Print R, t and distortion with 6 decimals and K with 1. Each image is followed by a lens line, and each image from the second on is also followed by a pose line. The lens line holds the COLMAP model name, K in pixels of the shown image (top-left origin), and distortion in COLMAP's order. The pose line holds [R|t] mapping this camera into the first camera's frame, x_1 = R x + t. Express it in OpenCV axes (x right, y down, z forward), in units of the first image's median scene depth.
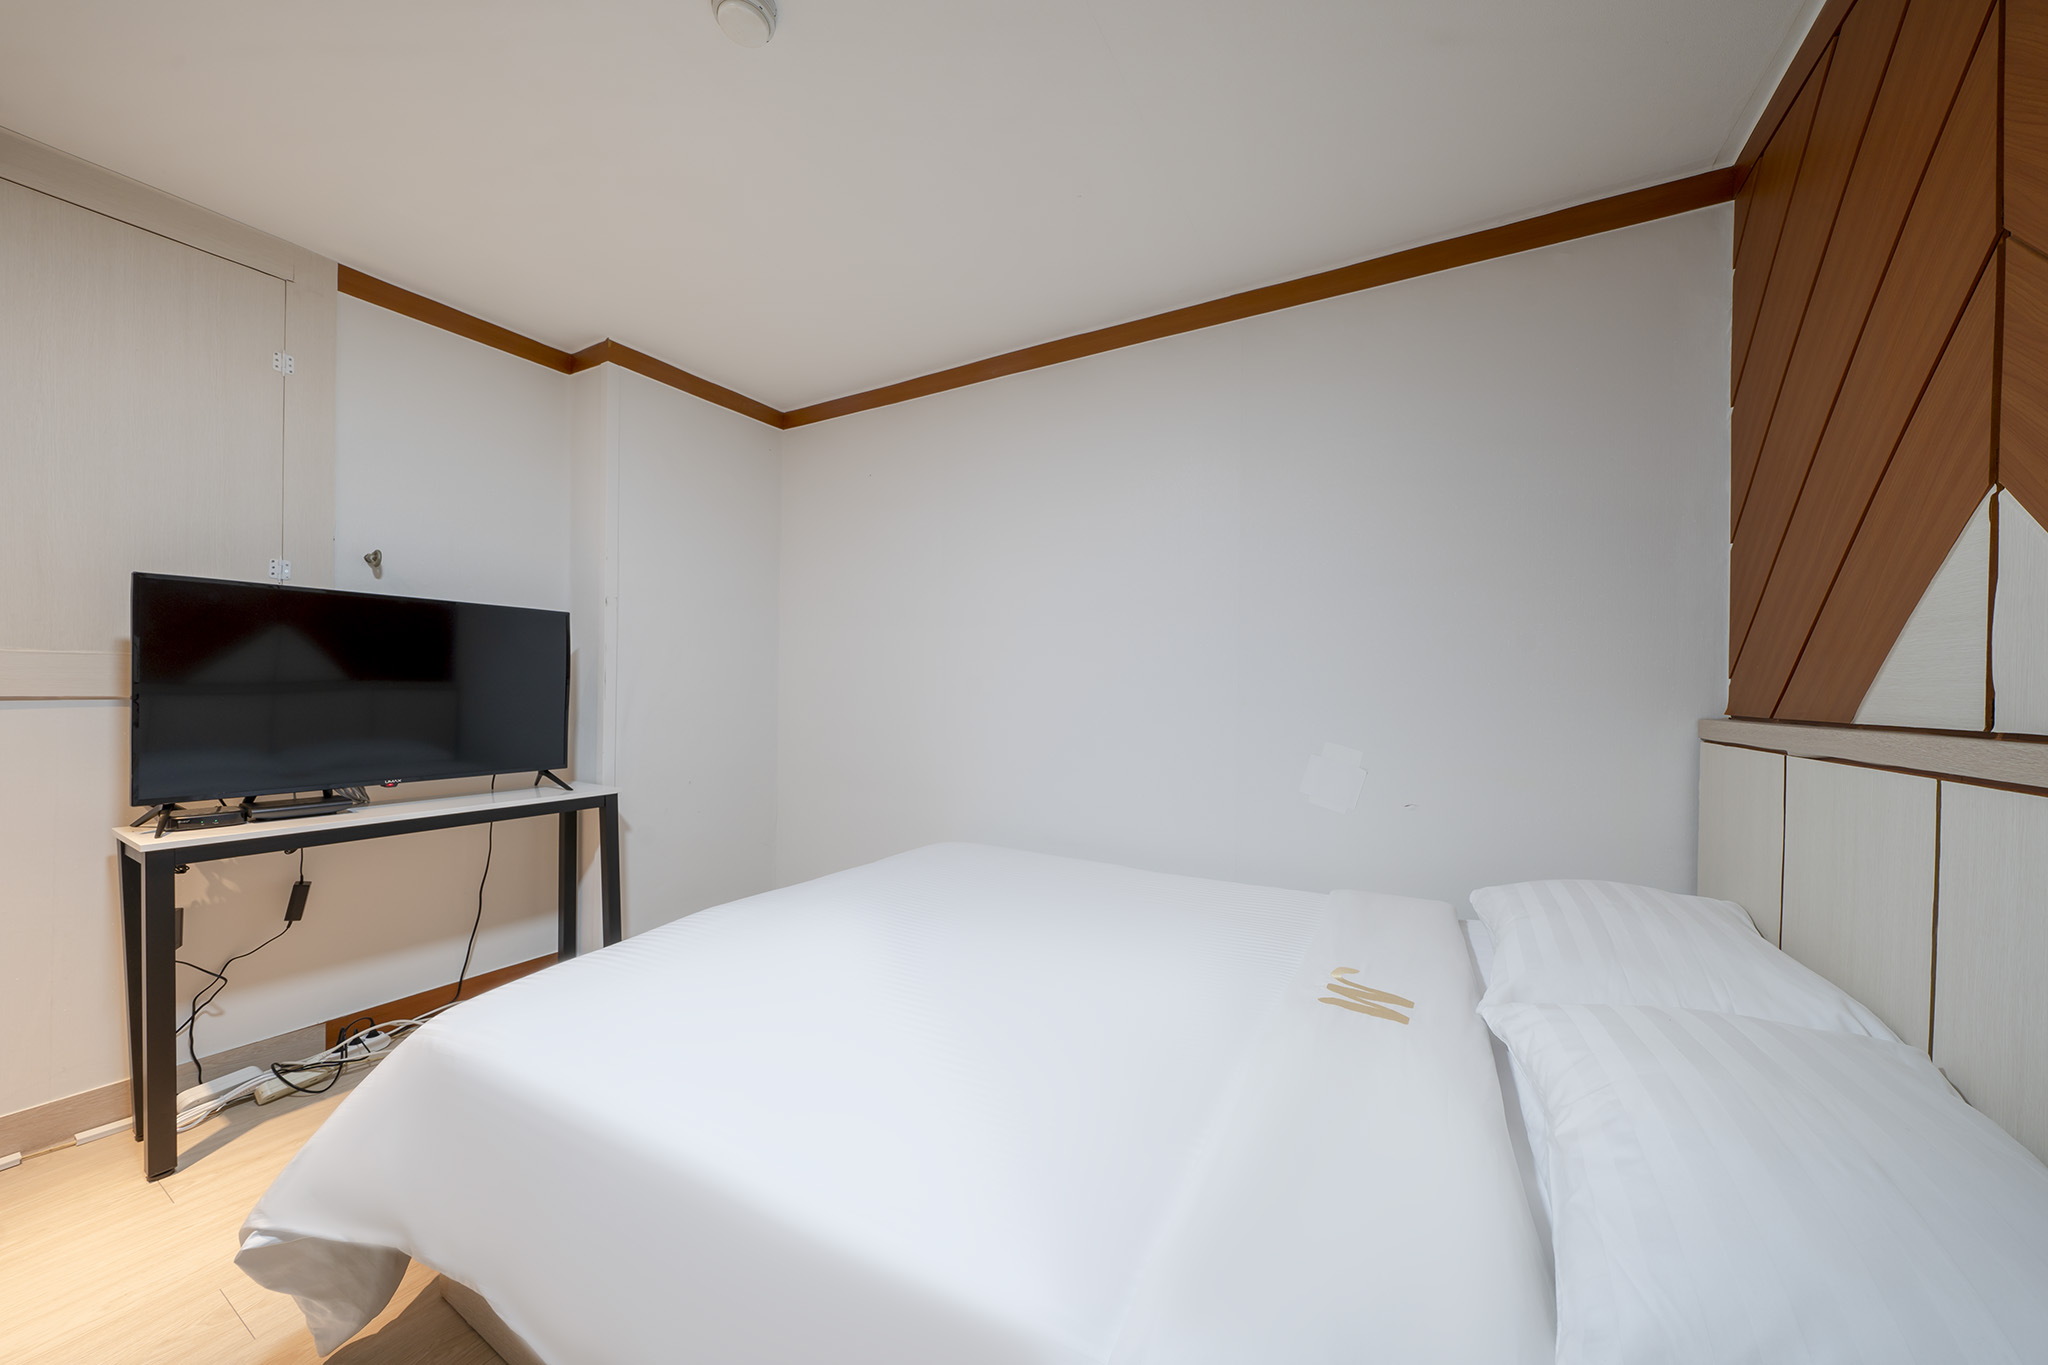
lens RADIAL K [[712.0, 0, 1026.9], [0, 712.0, 690.1], [0, 0, 1]] dist [-0.001447, -0.000137]
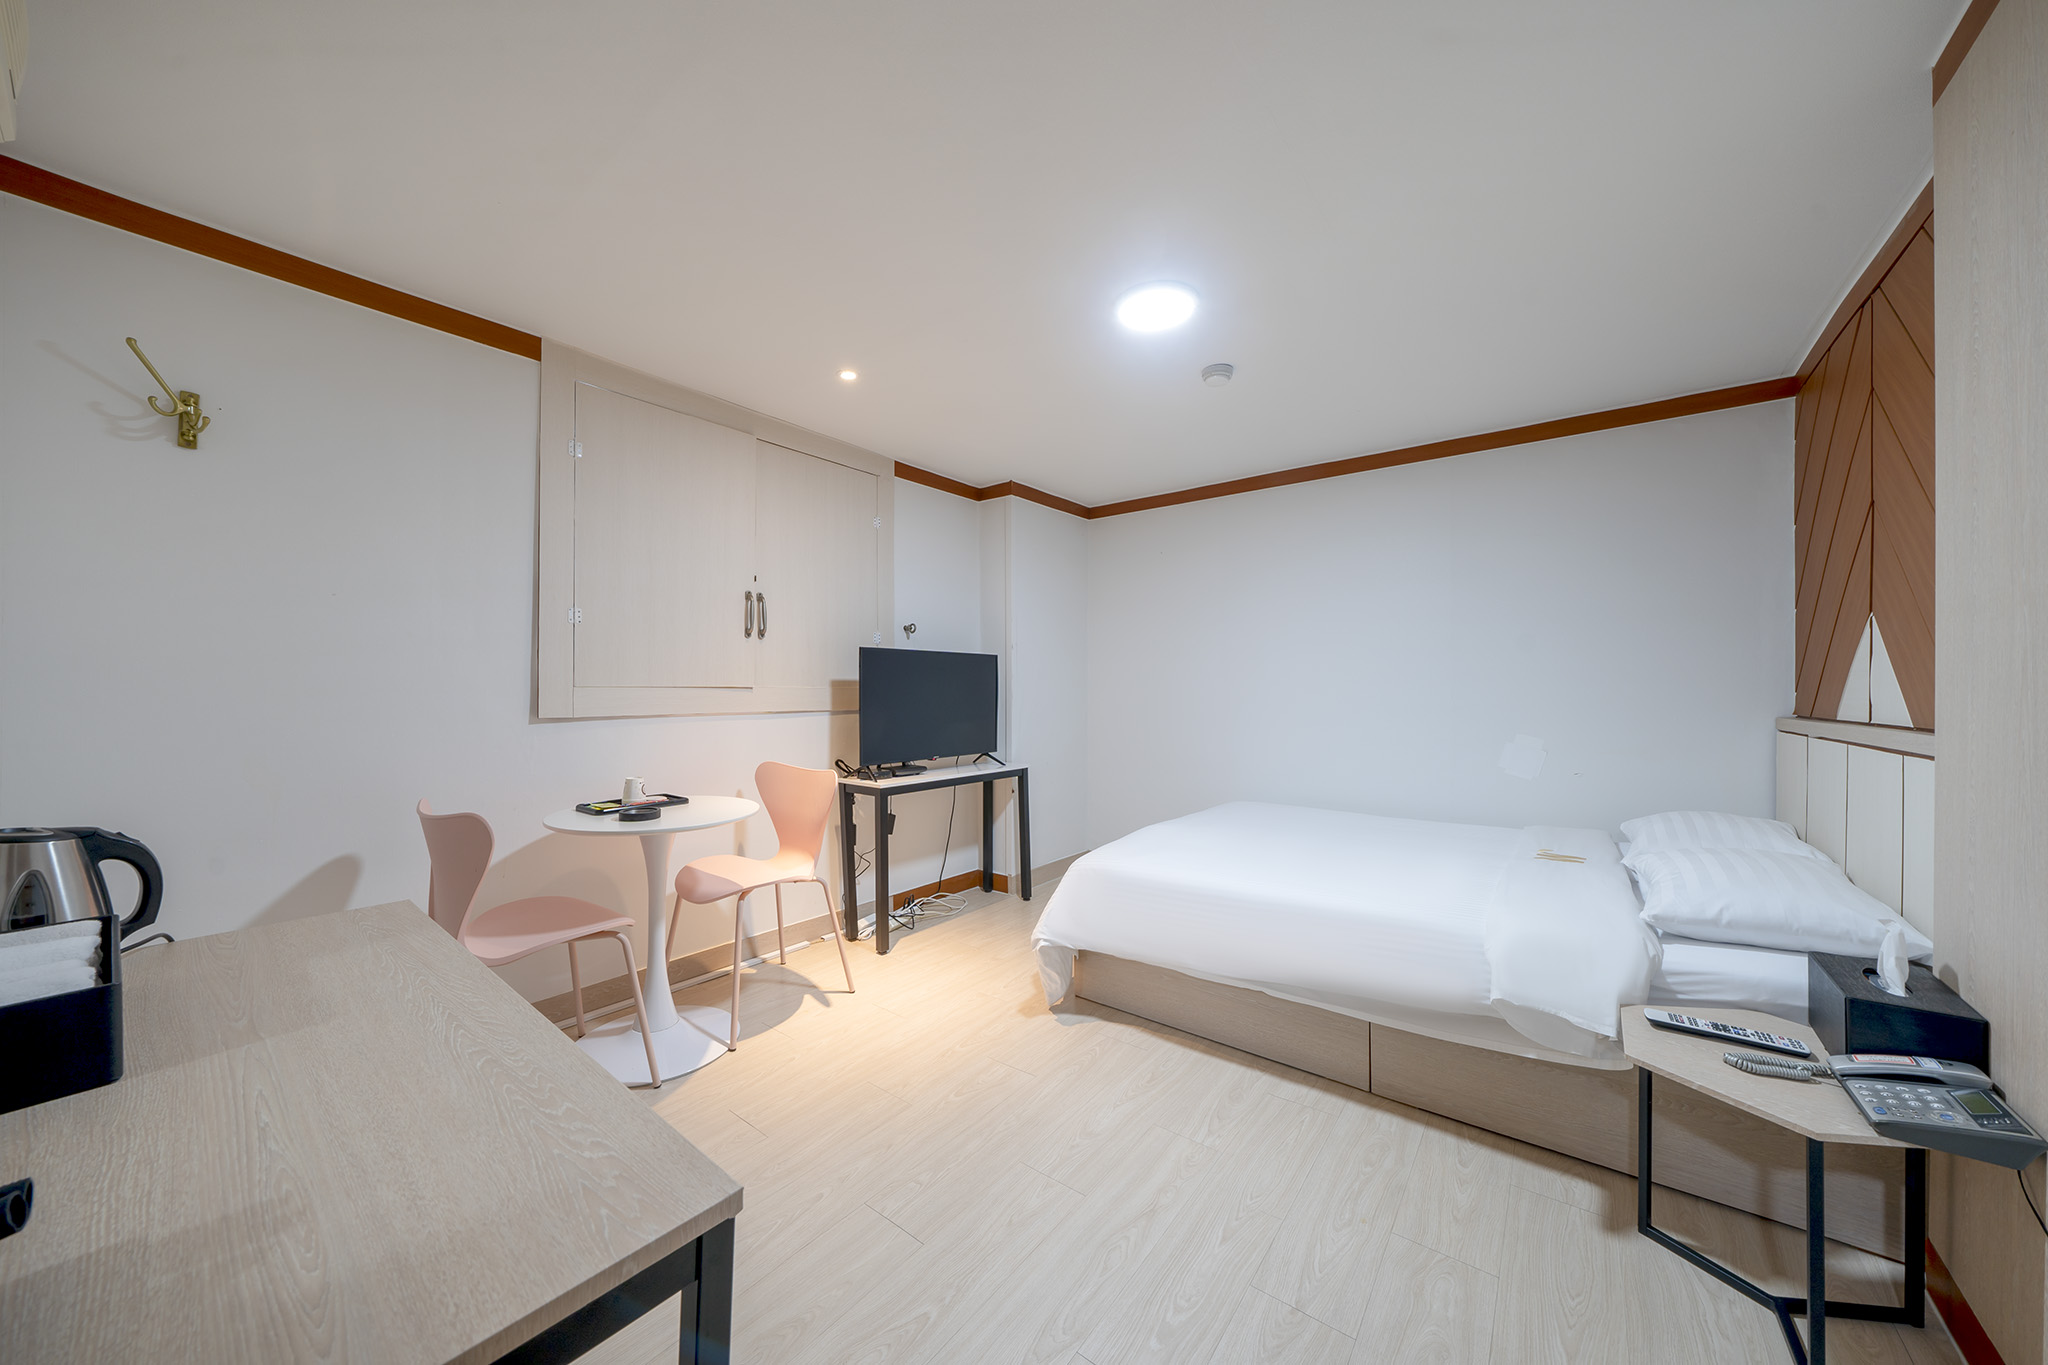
lens RADIAL K [[712.0, 0, 1026.9], [0, 712.0, 690.1], [0, 0, 1]] dist [-0.001447, -0.000137]
pose [[0.988310, -0.011662, -0.152012, -0.425903], [0.011334, 0.999931, -0.003026, -0.031015], [0.152037, 0.001267, 0.988374, -0.740878]]
